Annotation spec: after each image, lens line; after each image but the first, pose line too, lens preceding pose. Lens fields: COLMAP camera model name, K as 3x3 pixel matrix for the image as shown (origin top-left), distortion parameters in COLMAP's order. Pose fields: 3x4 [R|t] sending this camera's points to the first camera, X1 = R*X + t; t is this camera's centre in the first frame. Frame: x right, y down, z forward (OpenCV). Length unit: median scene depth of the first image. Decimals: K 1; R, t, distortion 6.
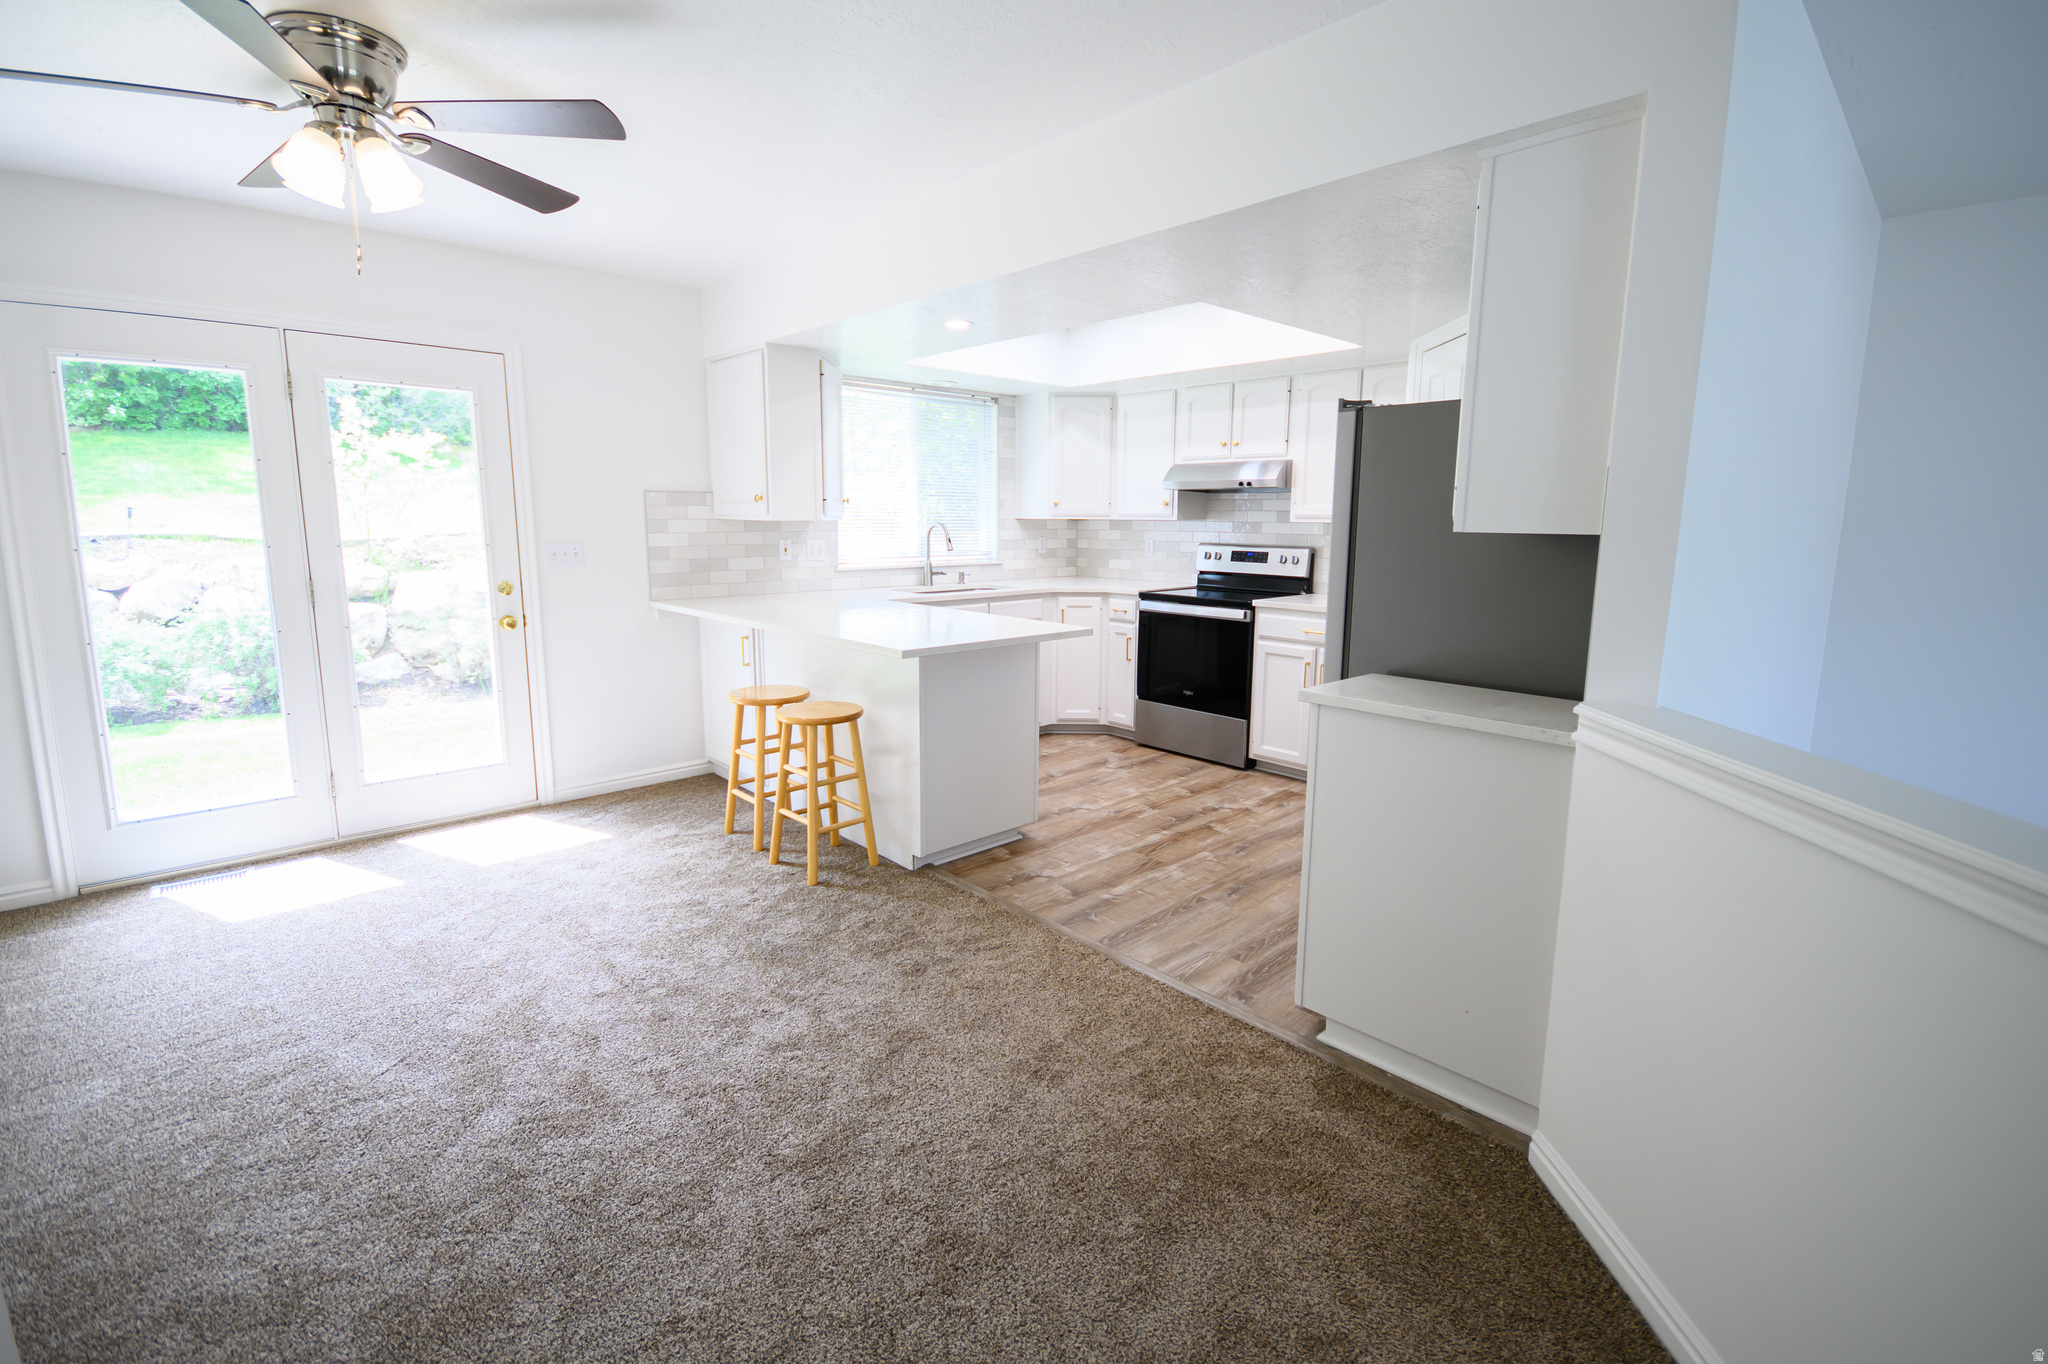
lens RADIAL K [[908.0, 0, 1021.4], [0, 908.0, 648.7], [0, 0, 1]] dist [0.000925, 0.000242]
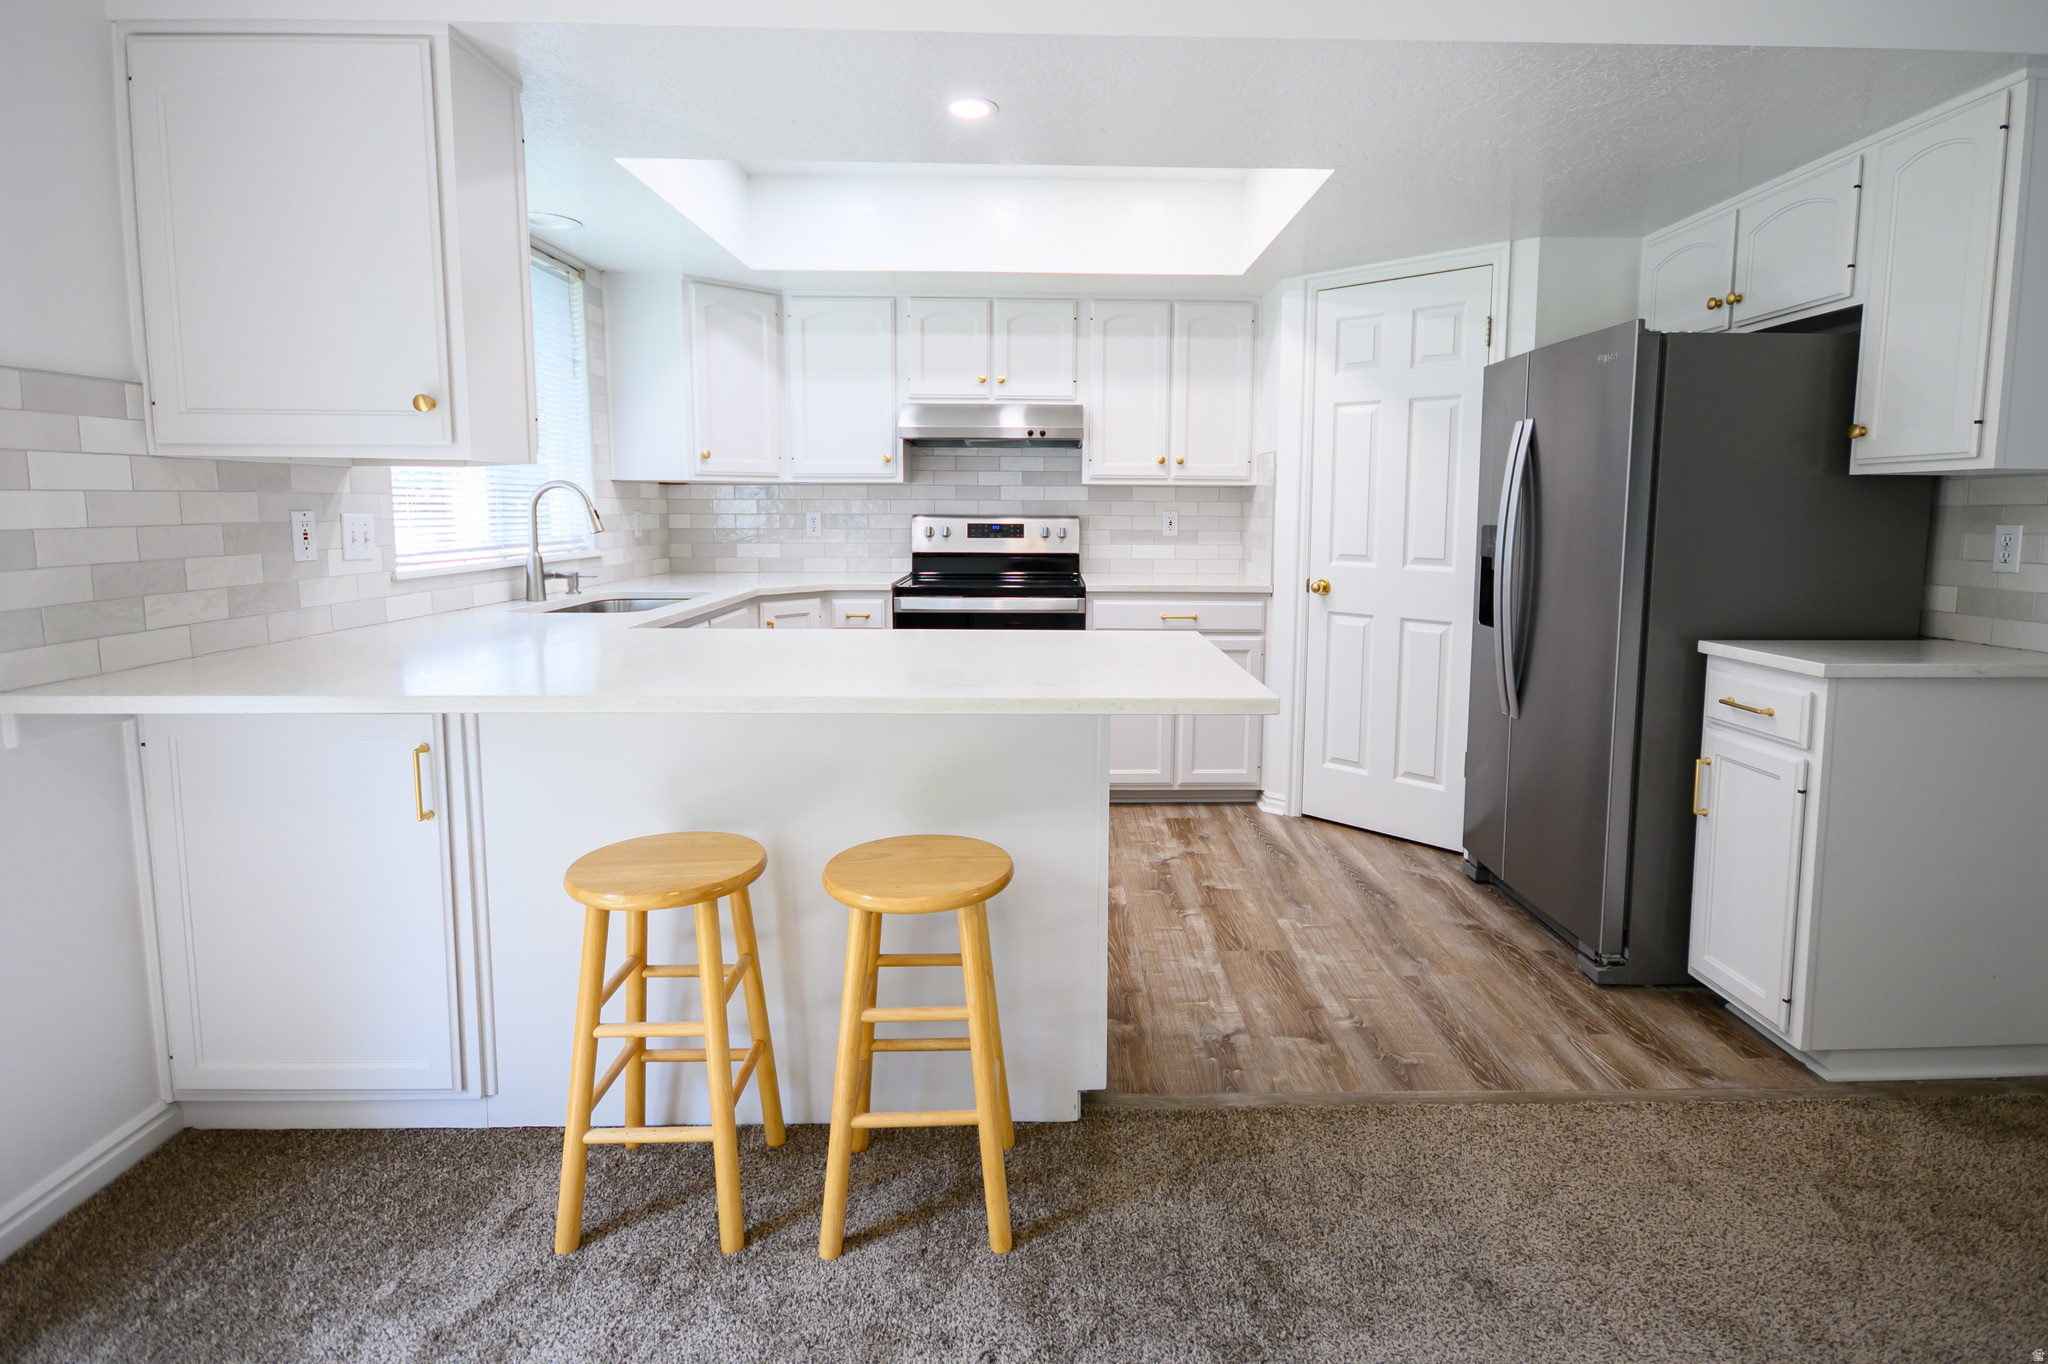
lens RADIAL K [[1028.5, 0, 1067.8], [0, 1028.5, 611.5], [0, 0, 1]] dist [0.000404, 0.000119]
pose [[0.659832, -0.080866, 0.747049, -0.464311], [0.109772, 0.993900, 0.010631, -0.047439], [-0.743351, 0.074990, 0.664684, 0.499600]]
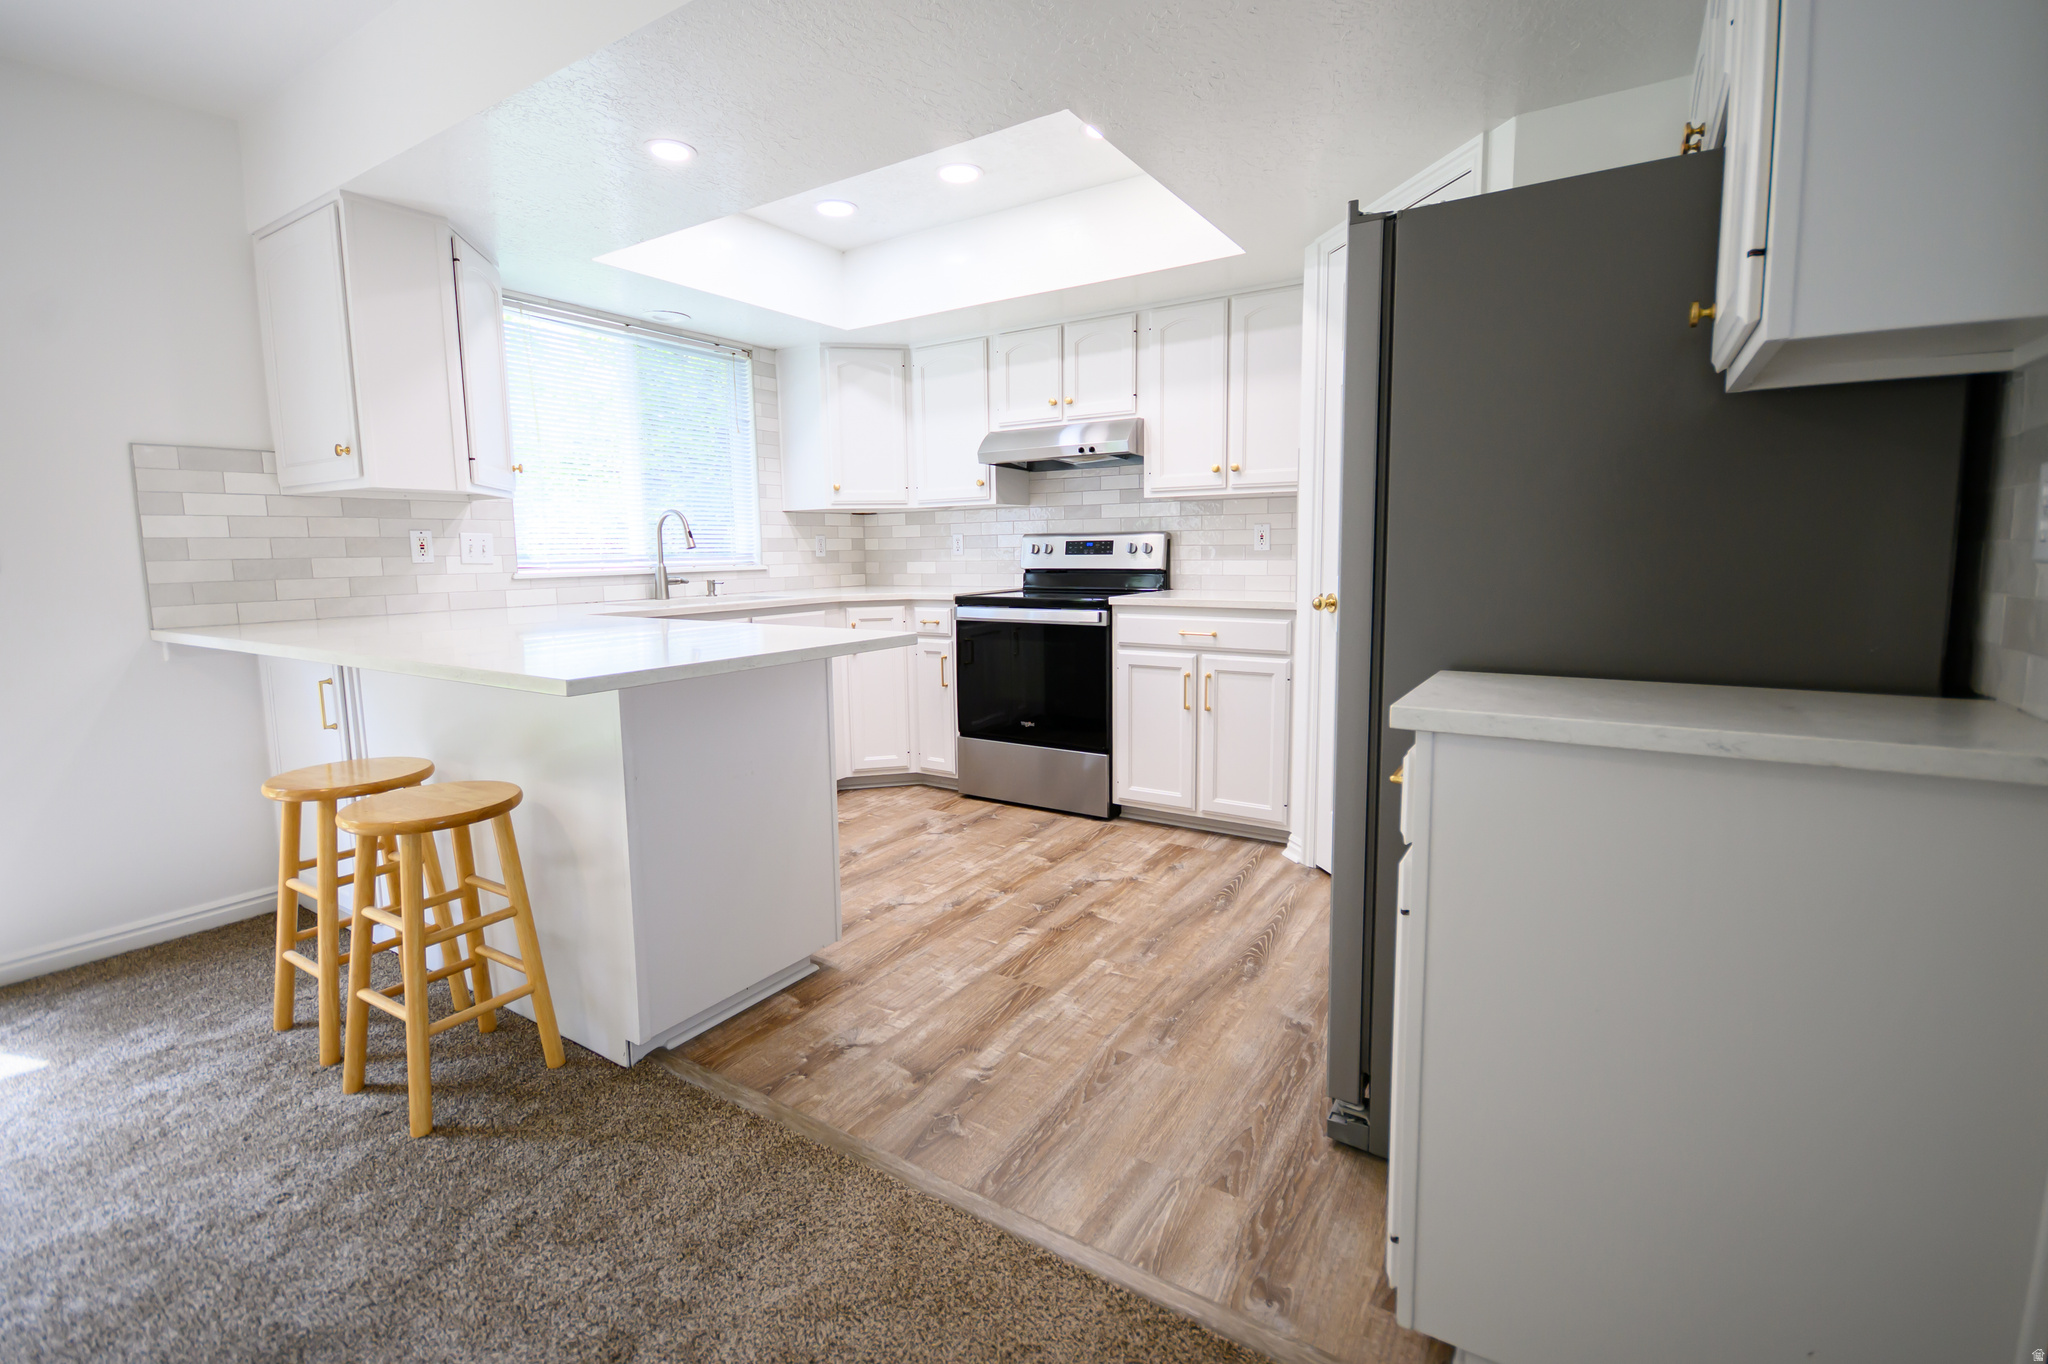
lens RADIAL K [[908.0, 0, 1021.4], [0, 908.0, 648.7], [0, 0, 1]] dist [0.000925, 0.000242]
pose [[0.968857, -0.047158, 0.243087, -0.005086], [0.056234, 0.997951, -0.030531, 0.010419], [-0.241149, 0.043250, 0.969524, 0.318547]]
